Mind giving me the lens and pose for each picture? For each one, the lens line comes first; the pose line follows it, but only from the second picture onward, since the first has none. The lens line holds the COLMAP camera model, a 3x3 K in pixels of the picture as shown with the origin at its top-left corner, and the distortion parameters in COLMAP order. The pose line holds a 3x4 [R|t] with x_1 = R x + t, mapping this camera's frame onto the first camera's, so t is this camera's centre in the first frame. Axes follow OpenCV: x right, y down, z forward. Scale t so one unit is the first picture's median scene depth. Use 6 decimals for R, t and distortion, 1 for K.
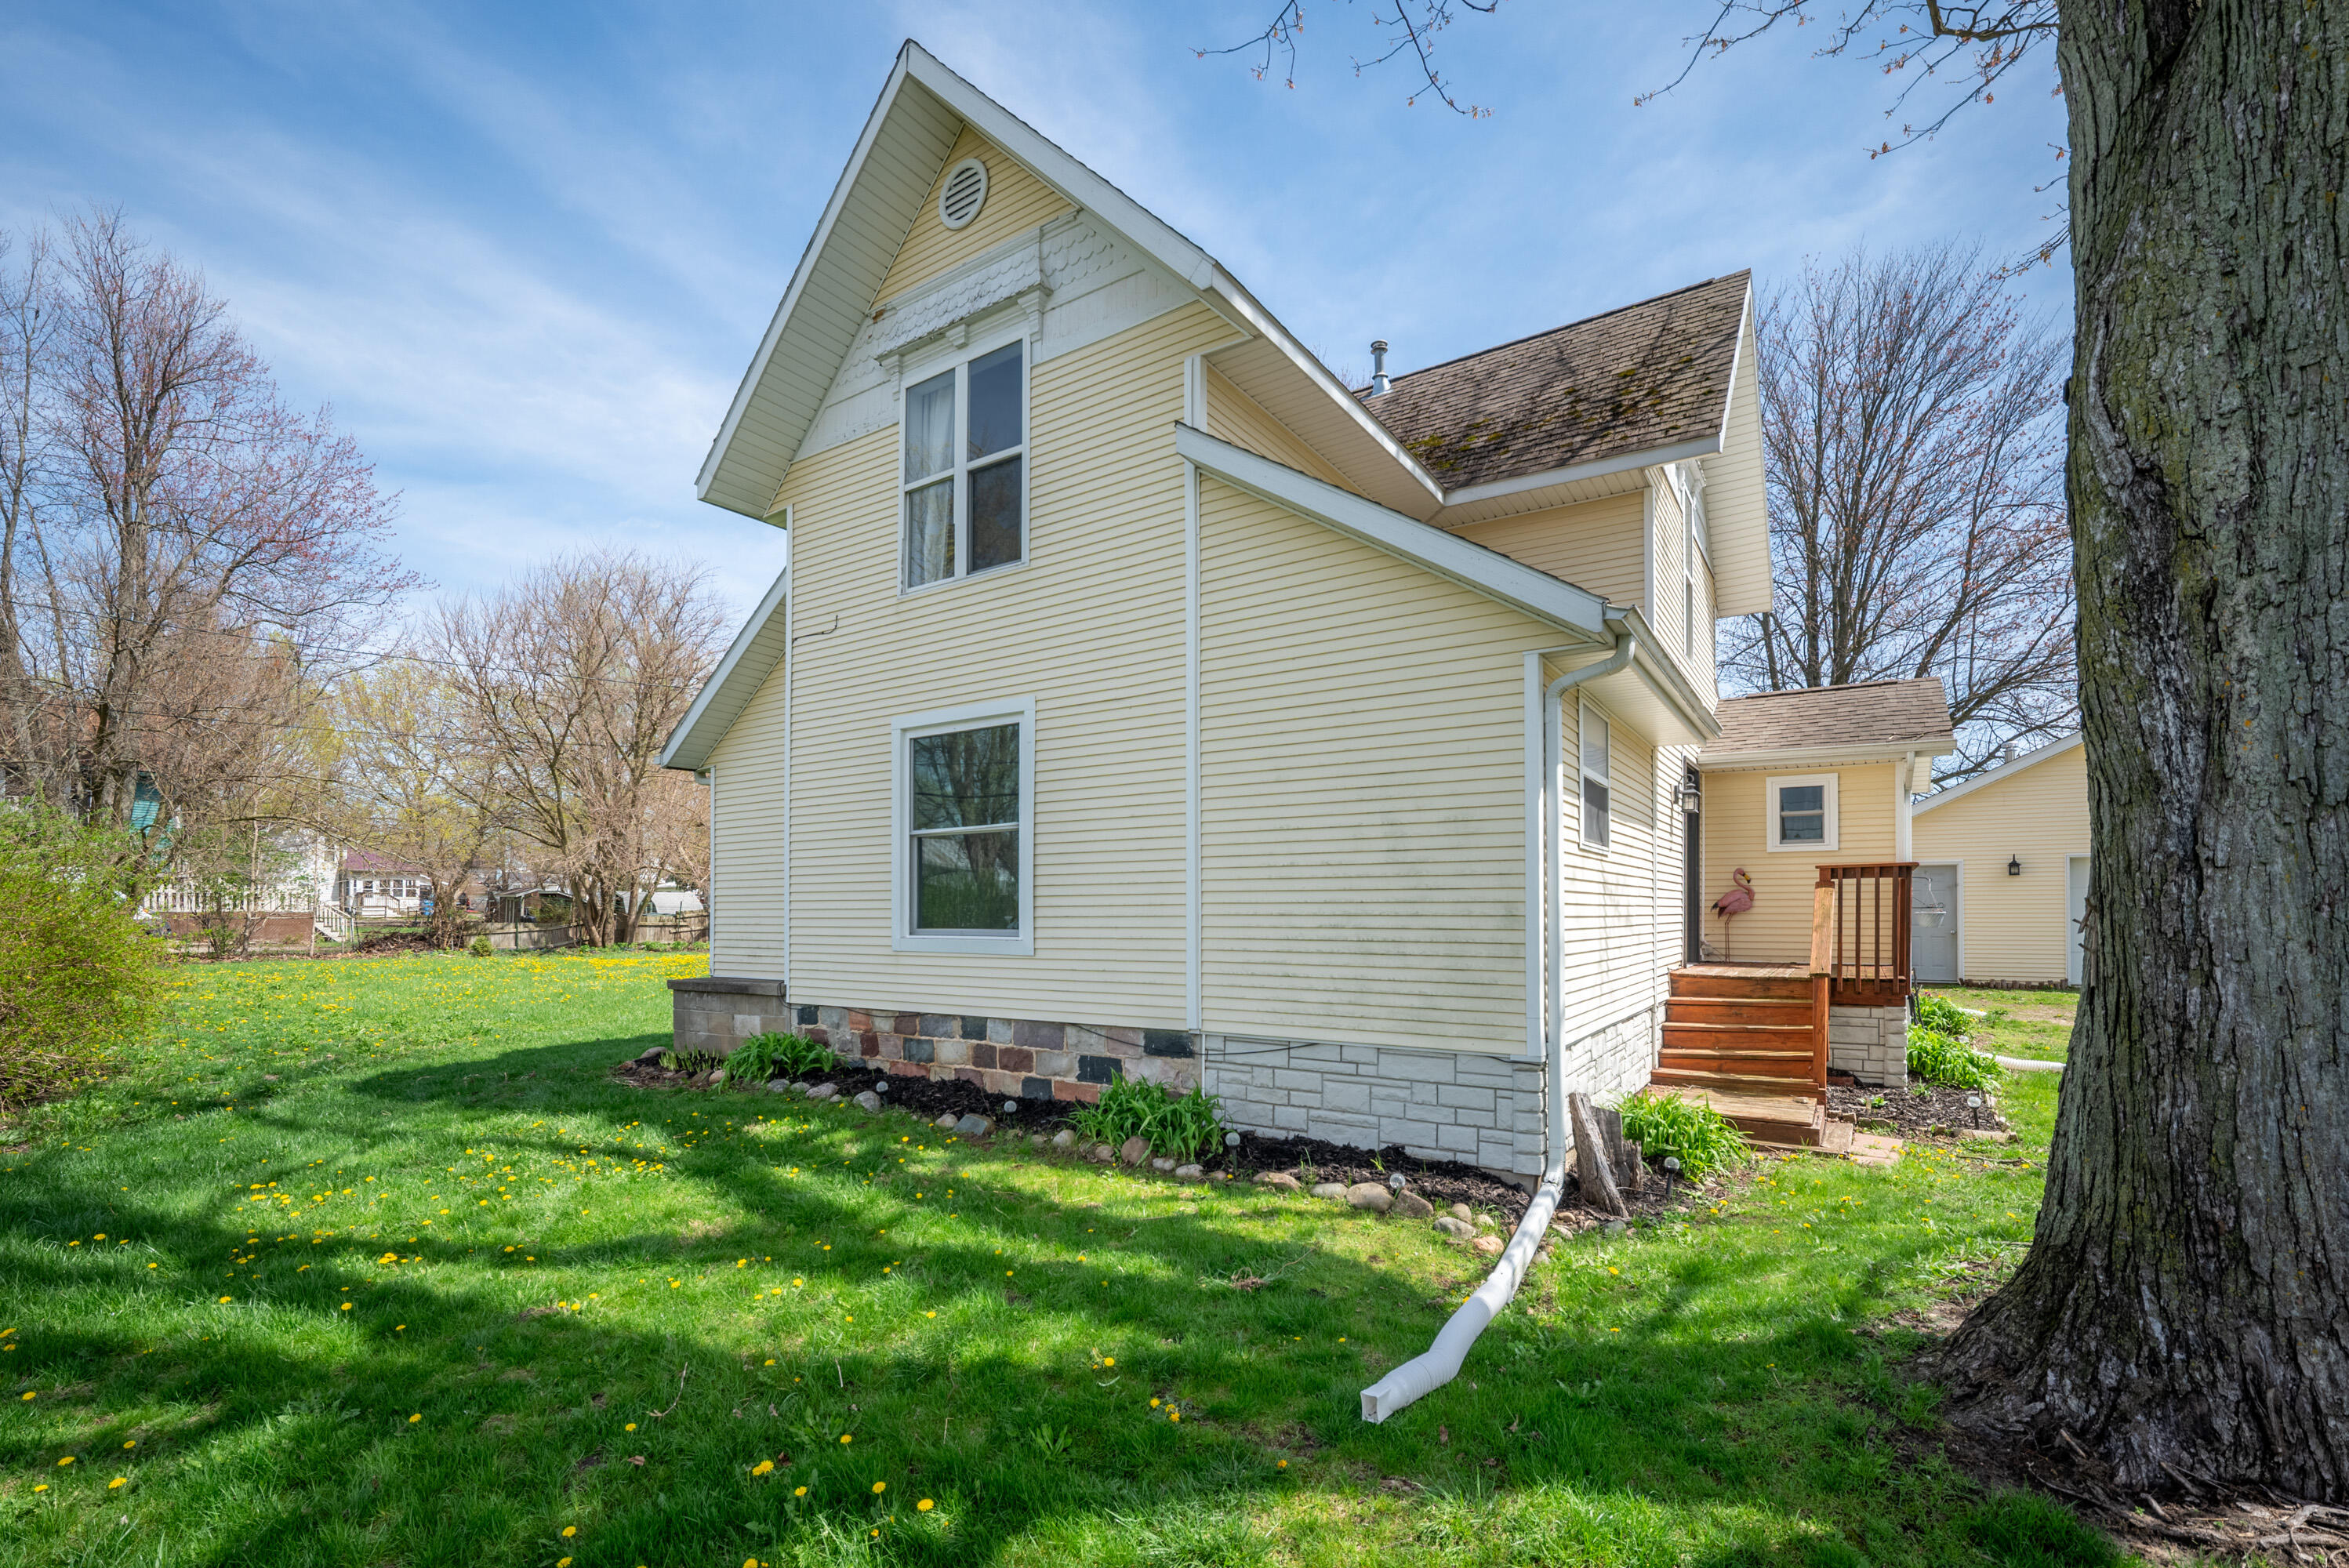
lens RADIAL K [[1032.1, 0, 1165.5], [0, 1032.1, 893.9], [0, 0, 1]] dist [-0.010320, 0.000325]
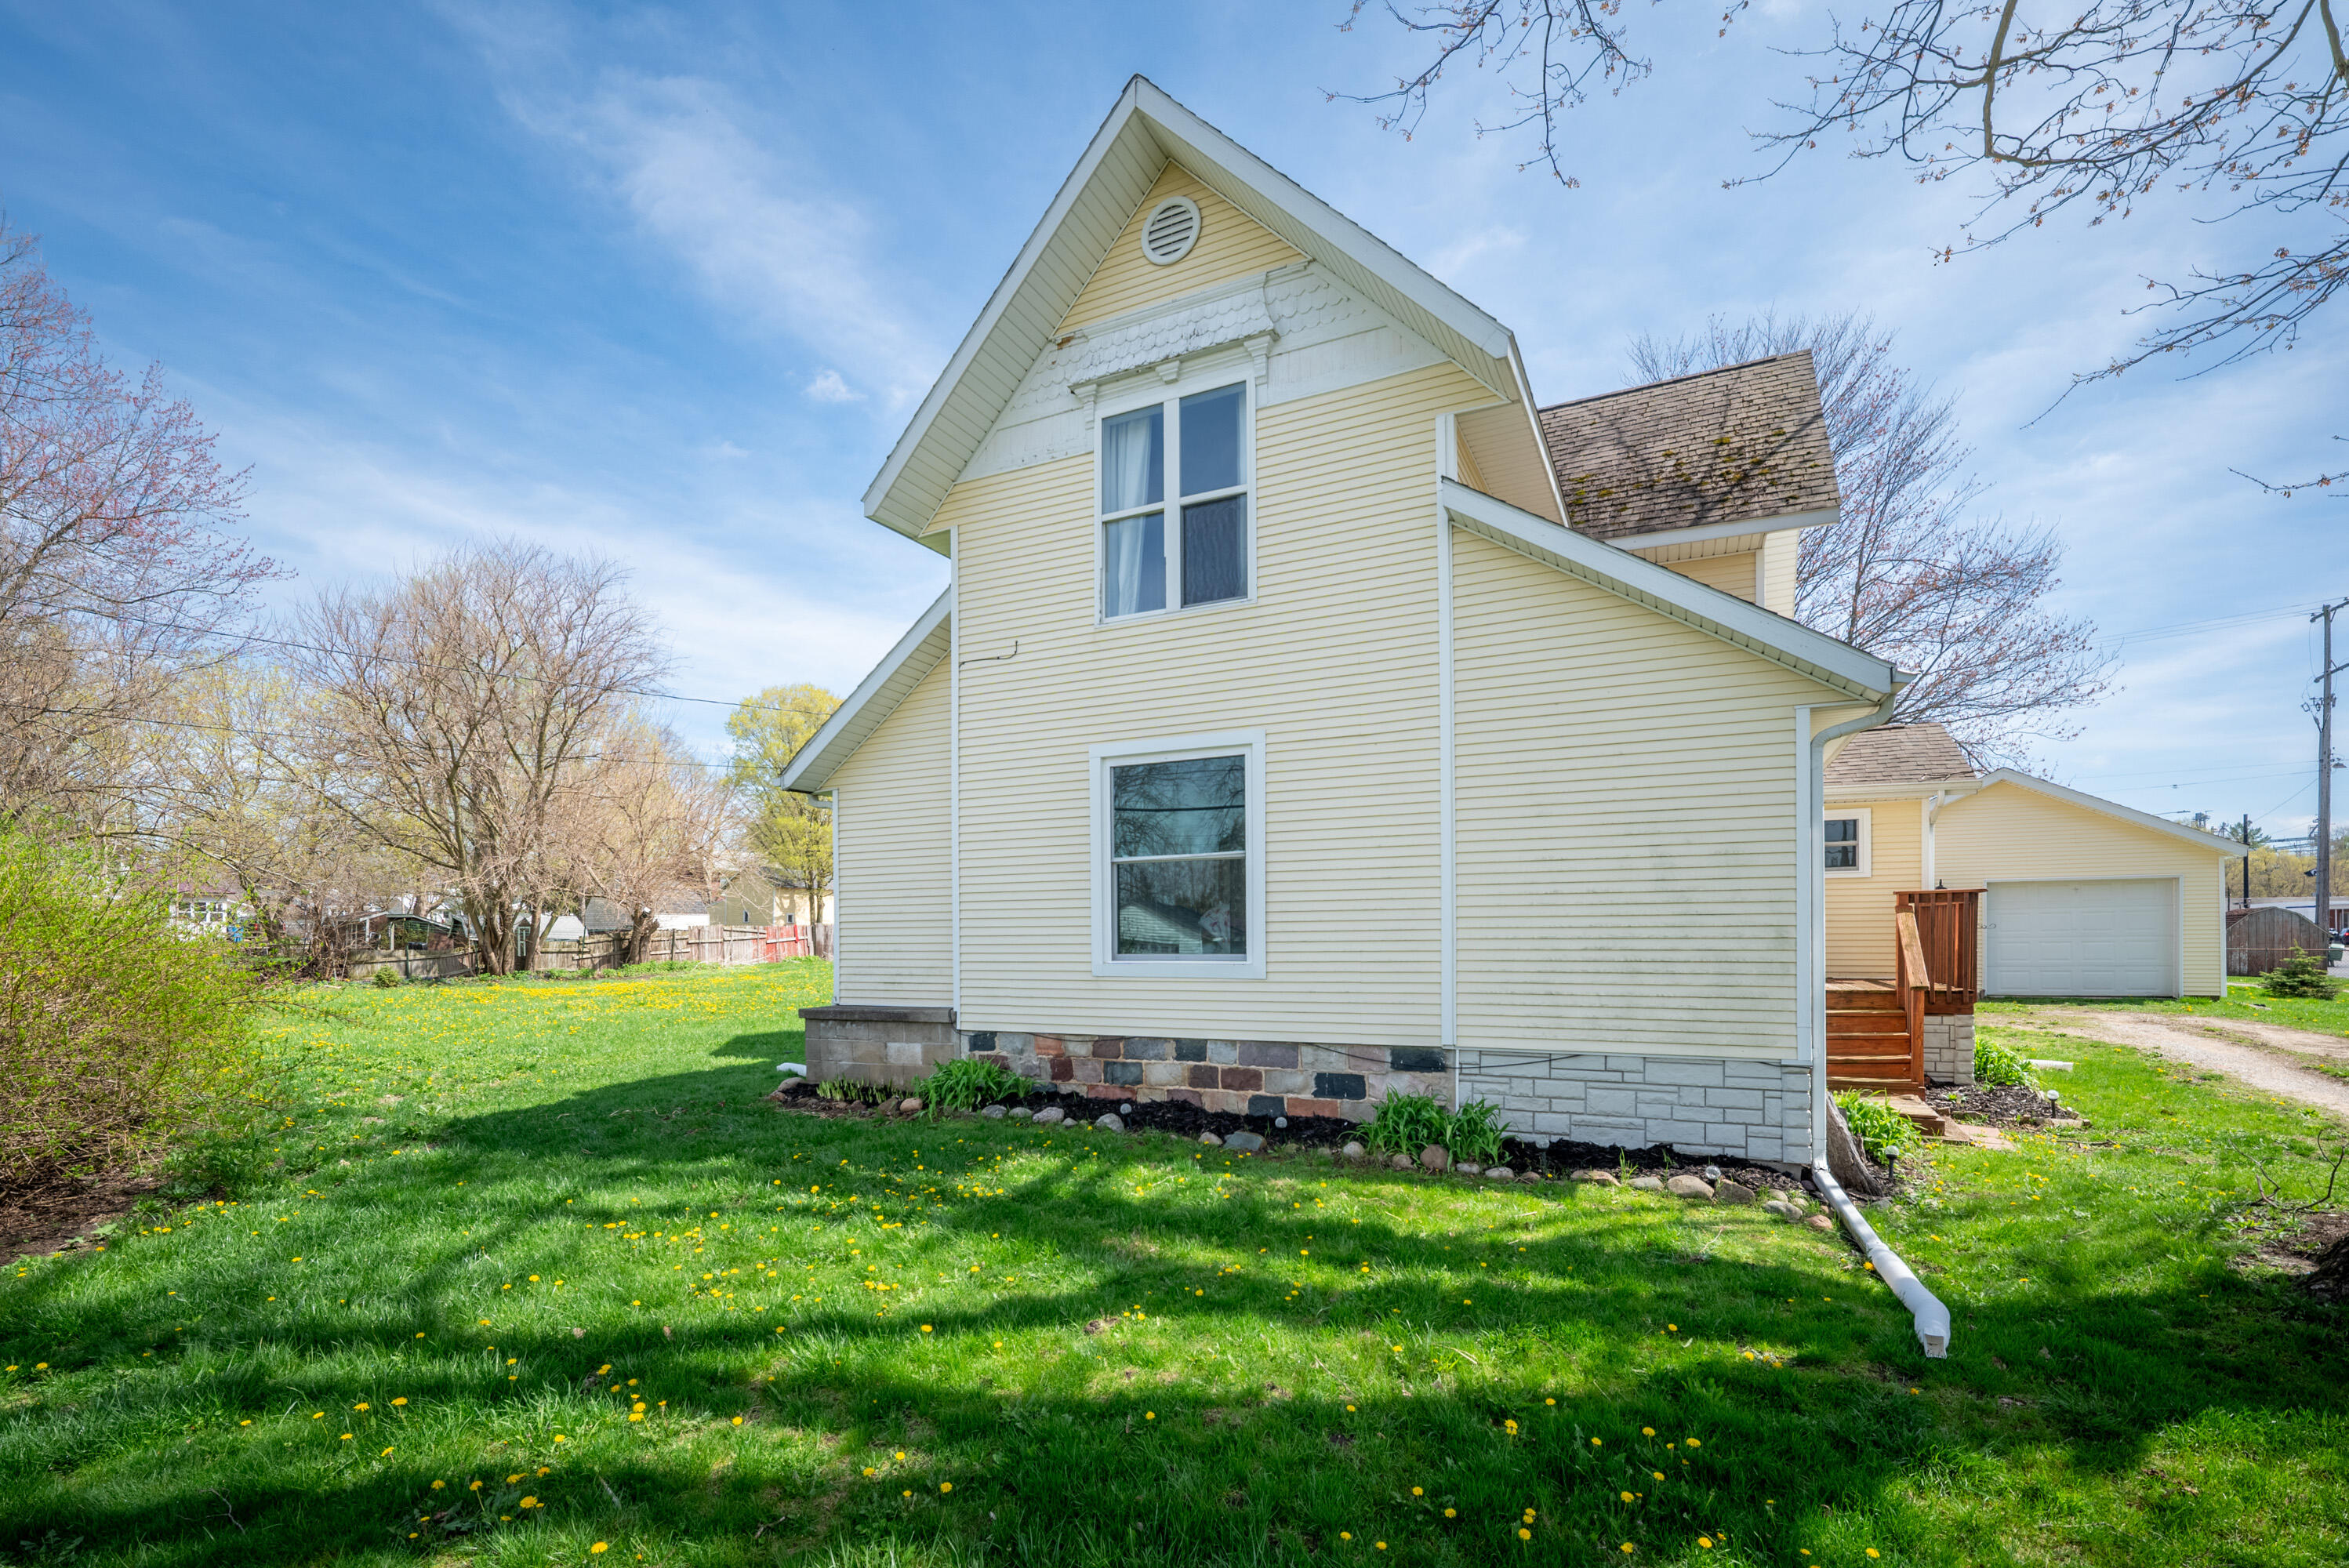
lens RADIAL K [[1050.7, 0, 1176.1], [0, 1050.7, 934.4], [0, 0, 1]] dist [-0.008951, -0.000184]
pose [[0.990442, -0.006122, 0.137795, -0.349199], [0.003838, 0.999851, 0.016837, -0.003281], [-0.137878, -0.016148, 0.990318, -0.037286]]
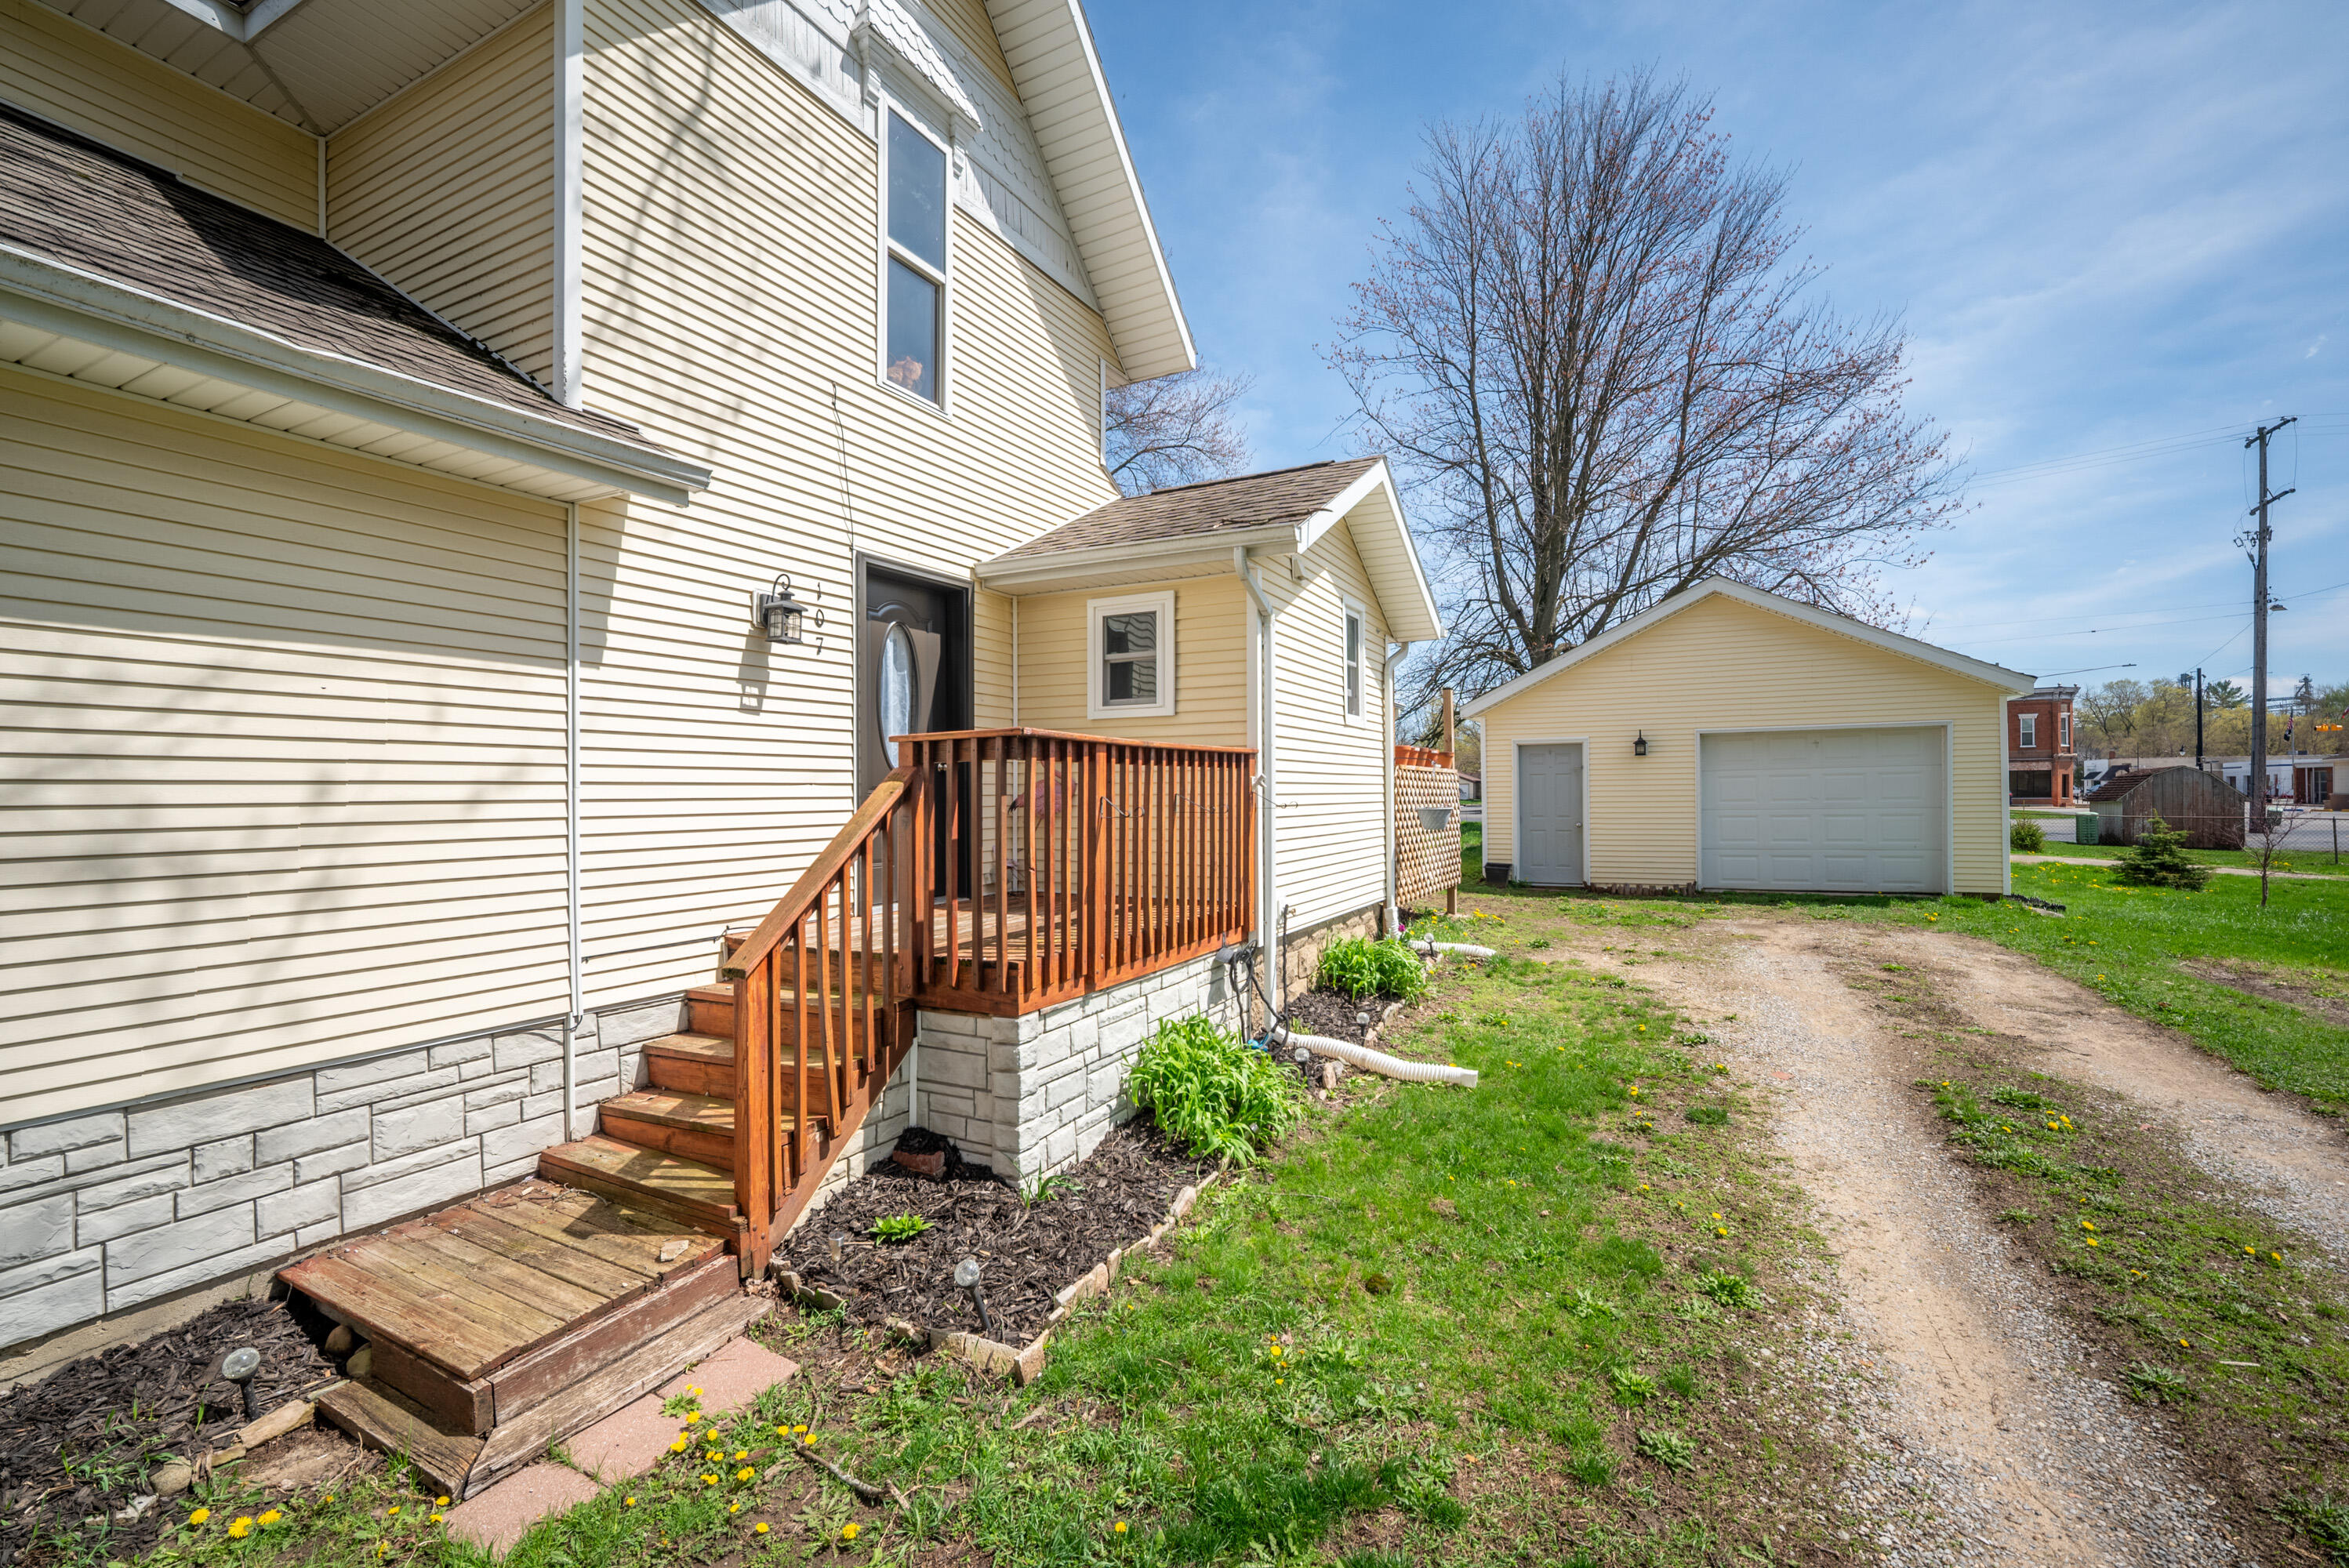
lens RADIAL K [[1005.2, 0, 1176.2], [0, 1005.2, 788.8], [0, 0, 1]] dist [-0.002491, 0.000071]
pose [[0.991954, -0.007294, 0.126388, 0.791824], [0.005895, 0.999917, 0.011439, -0.006719], [-0.126461, -0.010602, 0.991915, 0.545386]]
